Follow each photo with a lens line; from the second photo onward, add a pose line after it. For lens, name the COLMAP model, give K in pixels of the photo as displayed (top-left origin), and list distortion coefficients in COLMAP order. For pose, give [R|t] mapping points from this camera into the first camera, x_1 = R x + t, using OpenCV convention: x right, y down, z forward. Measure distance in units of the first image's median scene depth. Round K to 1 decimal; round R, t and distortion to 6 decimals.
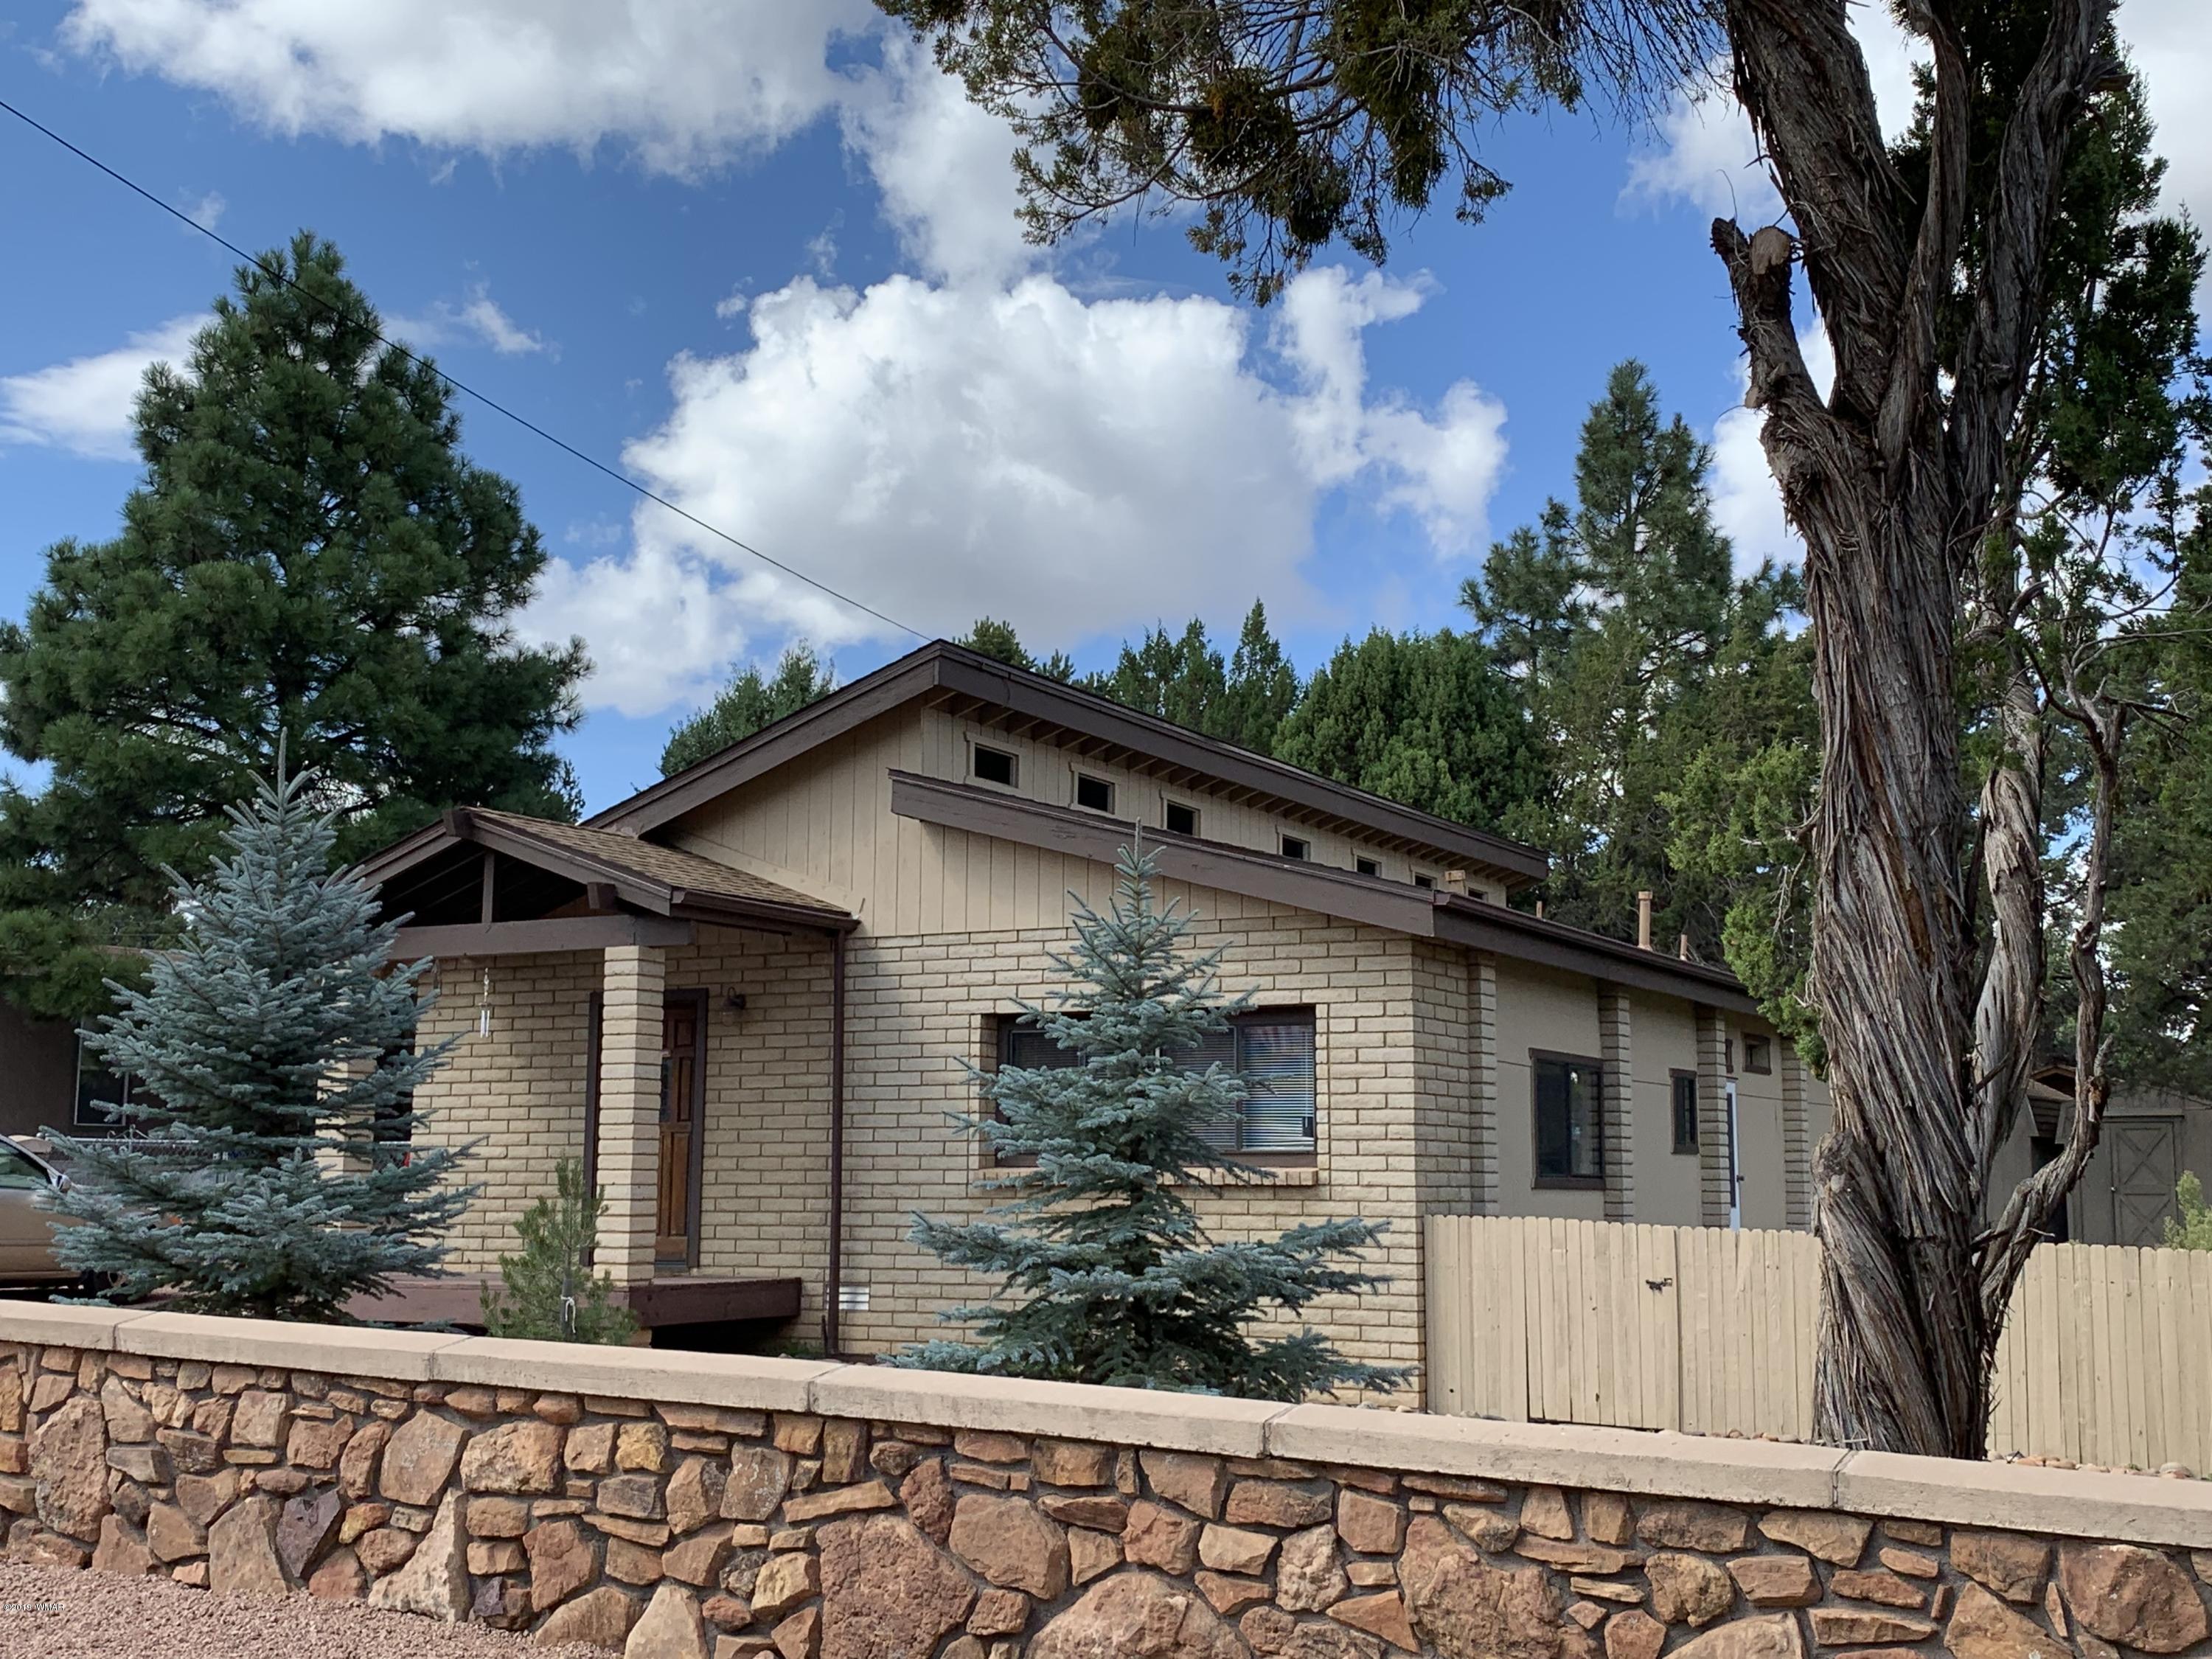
lens RADIAL K [[2599.2, 0, 1106.0], [0, 2599.2, 829.5], [0, 0, 1]] dist [-0.024913, -0.027340]
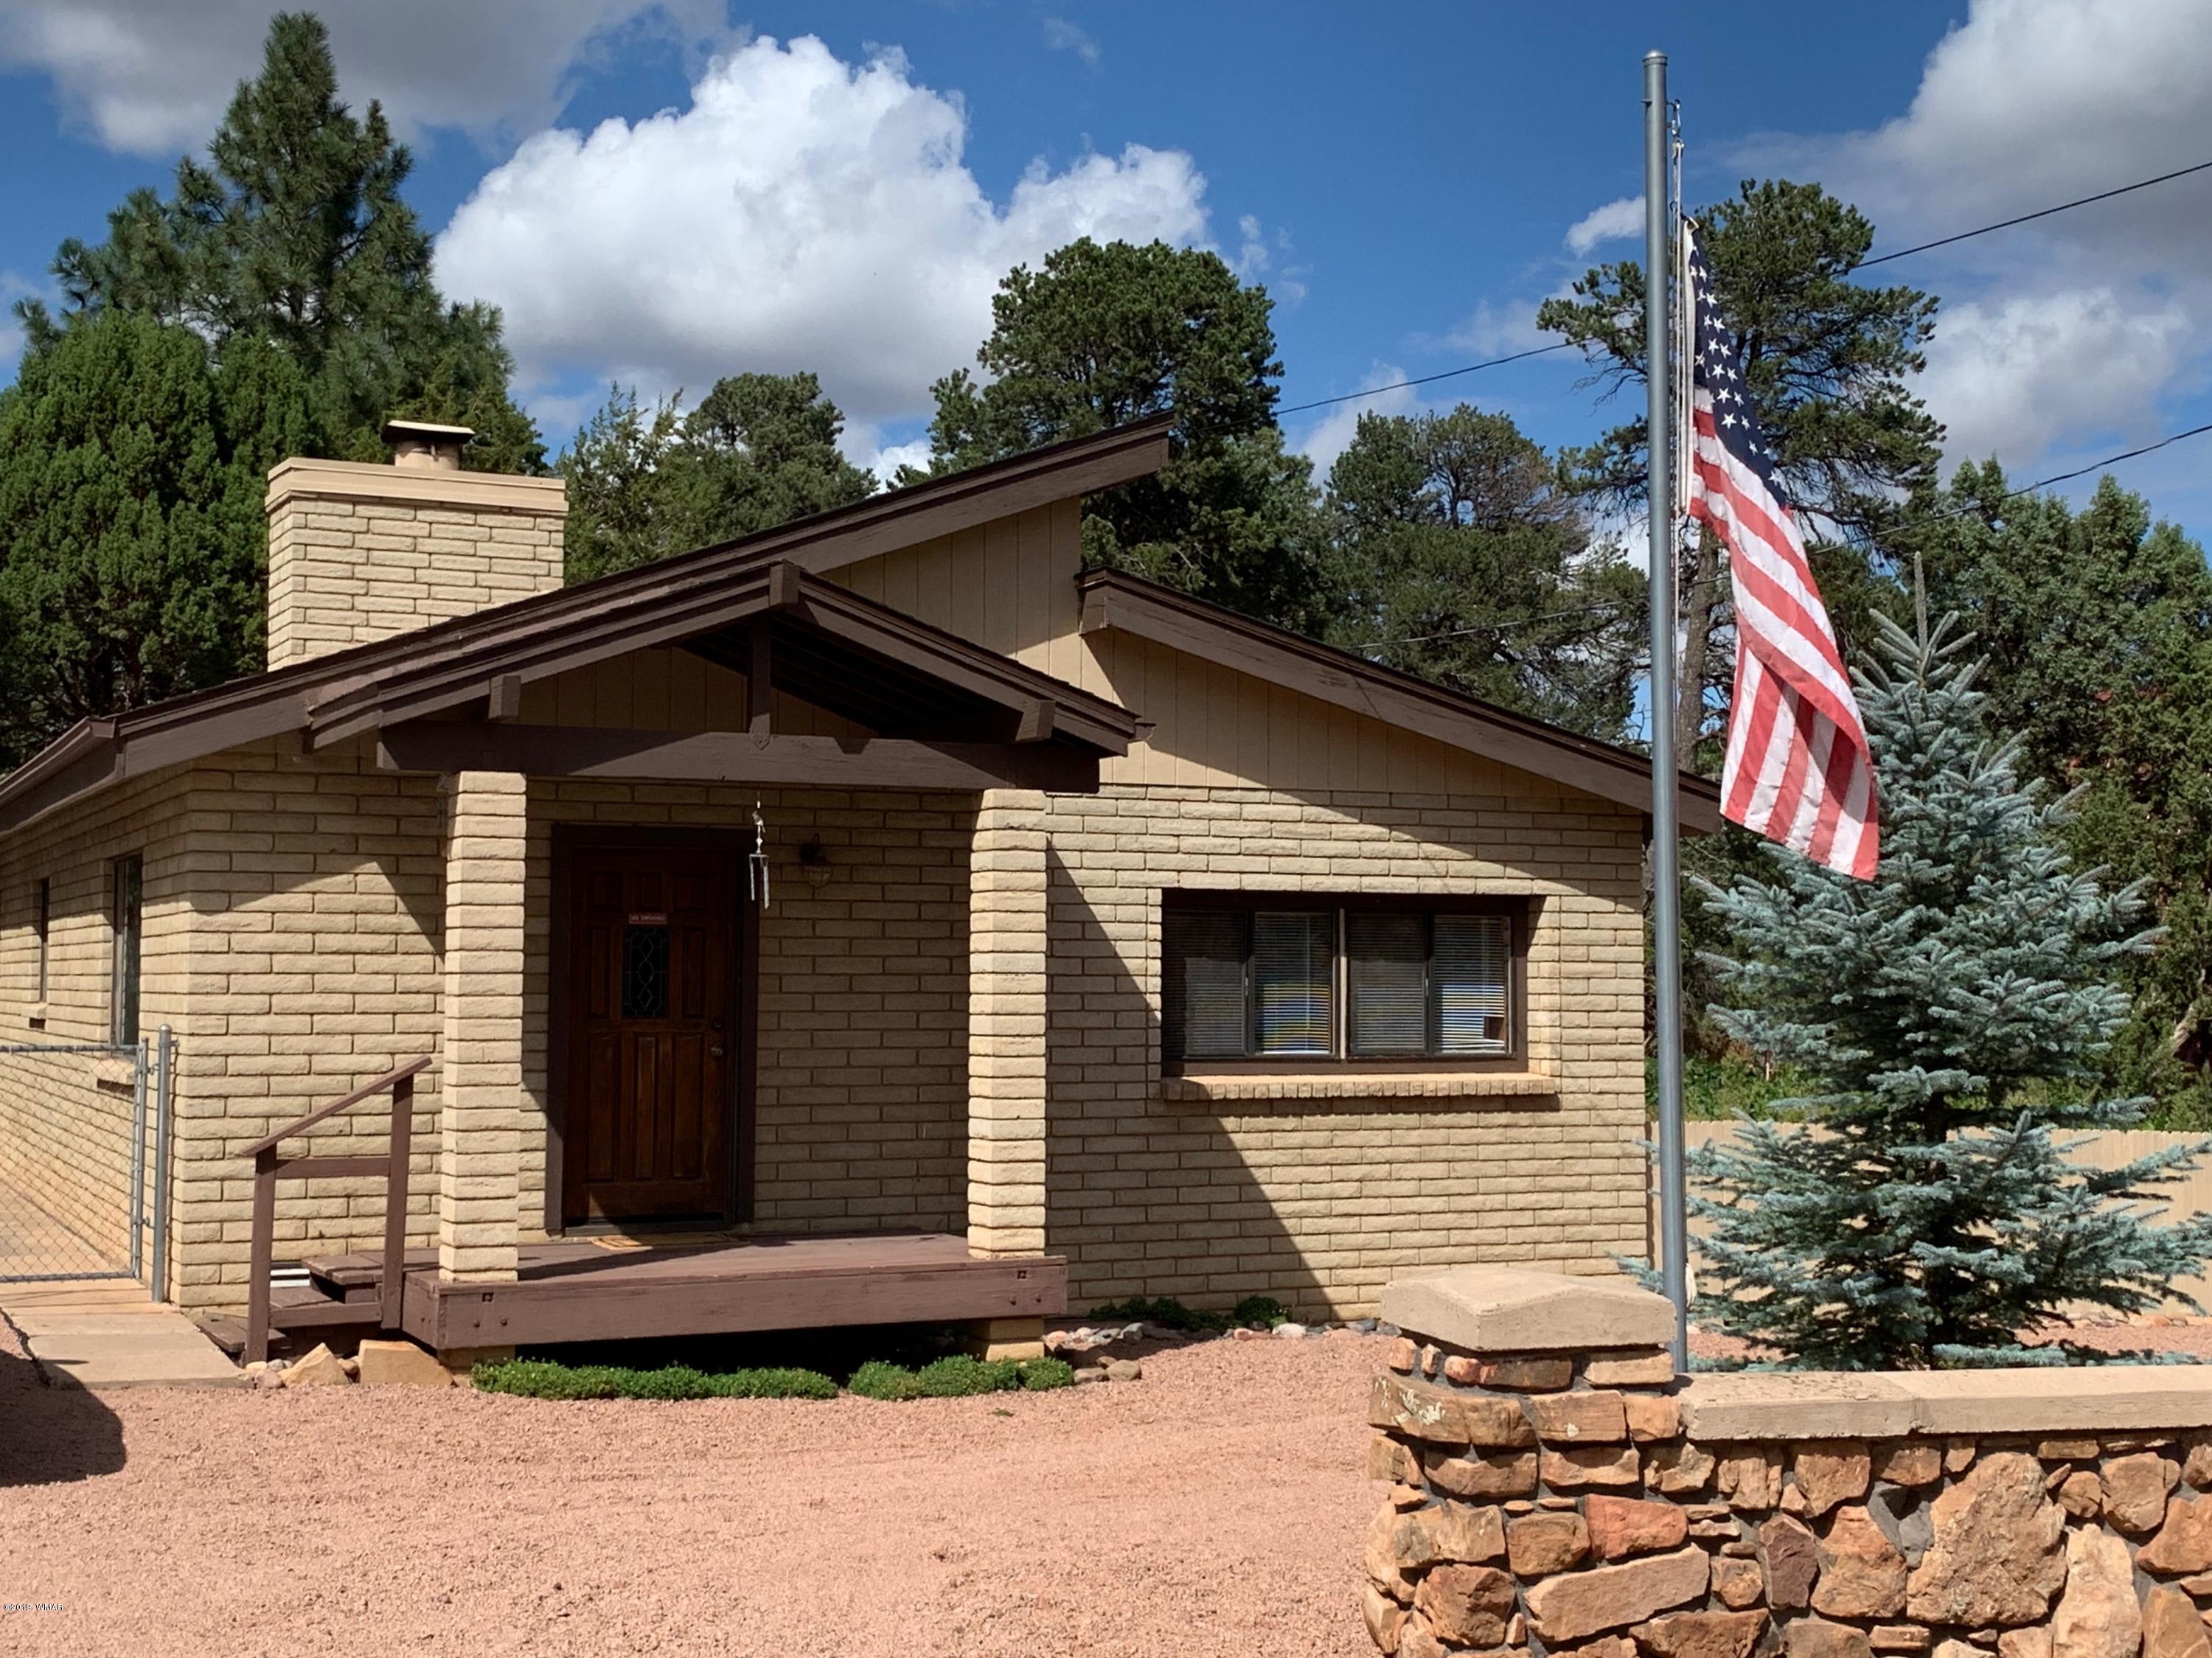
lens RADIAL K [[2842.1, 0, 1106.0], [0, 2842.1, 829.0], [0, 0, 1]] dist [0.042819, 0.023477]
pose [[0.594663, 0.039895, 0.802985, -0.763241], [-0.114028, 0.992857, 0.035117, 0.024202], [-0.795848, -0.112445, 0.594964, 0.494317]]
